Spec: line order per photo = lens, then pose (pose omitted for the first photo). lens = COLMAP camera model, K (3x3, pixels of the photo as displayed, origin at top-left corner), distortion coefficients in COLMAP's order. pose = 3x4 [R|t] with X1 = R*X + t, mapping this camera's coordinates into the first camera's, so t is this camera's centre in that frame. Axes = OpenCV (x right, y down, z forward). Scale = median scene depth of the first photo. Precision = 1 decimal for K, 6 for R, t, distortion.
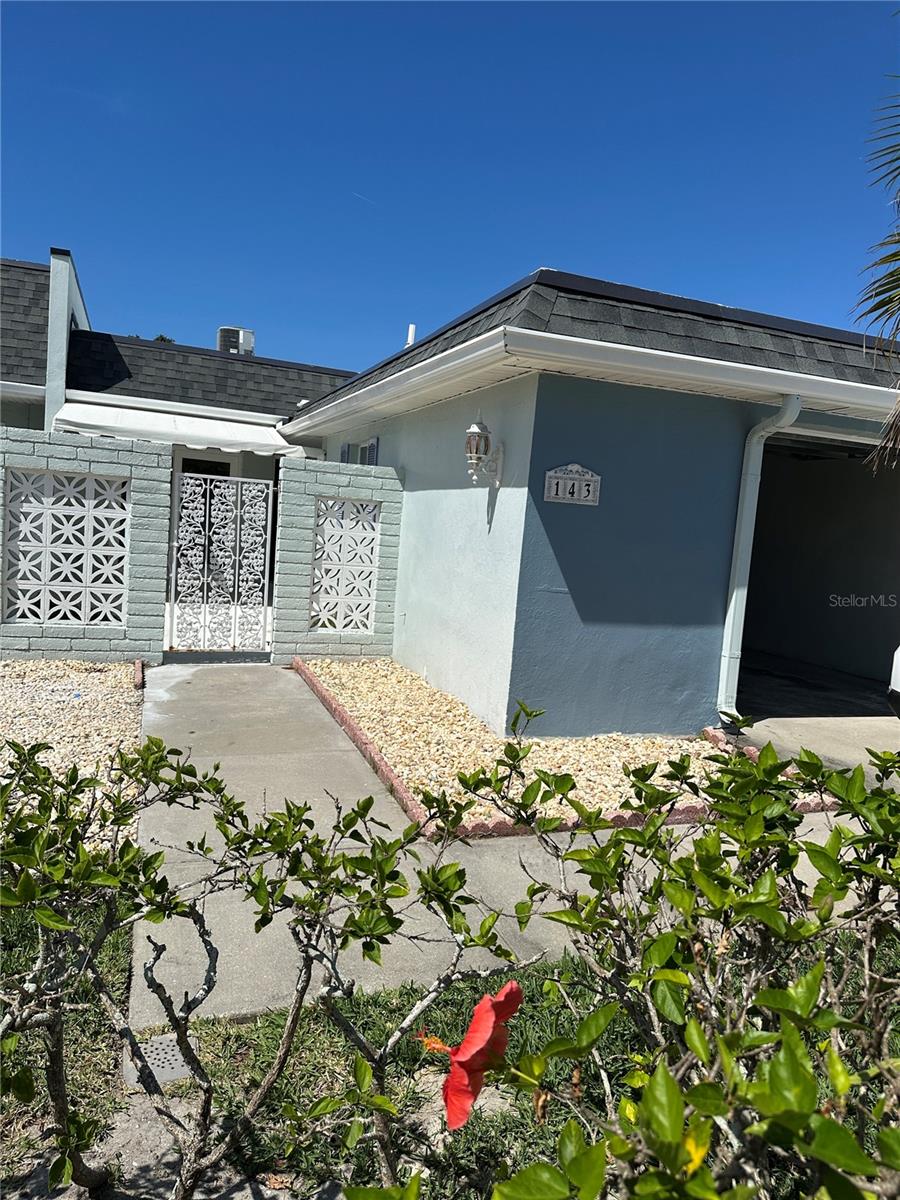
lens RADIAL K [[834.2, 0, 450.6], [0, 834.2, 608.0], [0, 0, 1]] dist [0.012703, 0.001341]
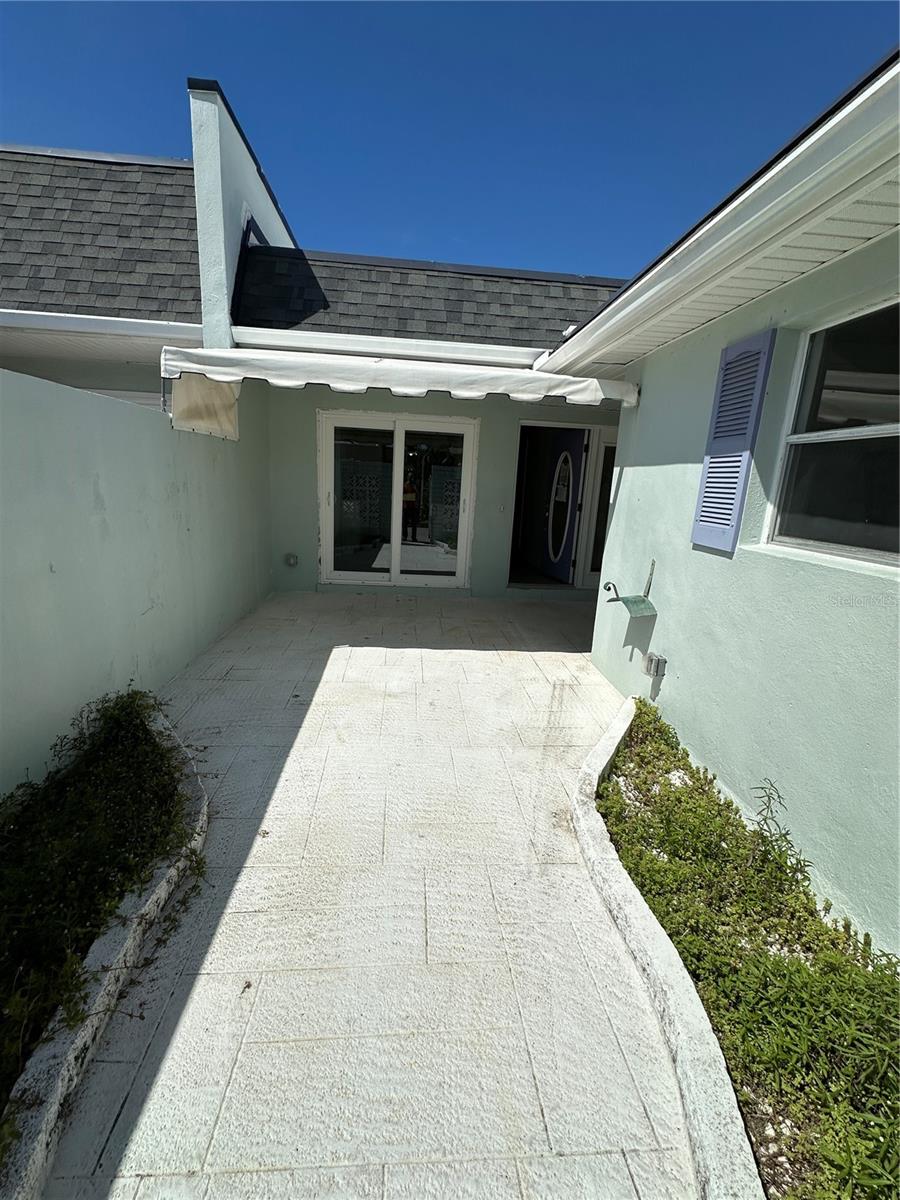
lens RADIAL K [[479.8, 0, 440.1], [0, 479.8, 596.5], [0, 0, 1]] dist [-0.004599, 0.001216]
pose [[0.954982, 0.035871, -0.294485, -0.162269], [0.000327, 0.992535, 0.121961, -0.084118], [0.296662, -0.116567, 0.947842, 0.601888]]
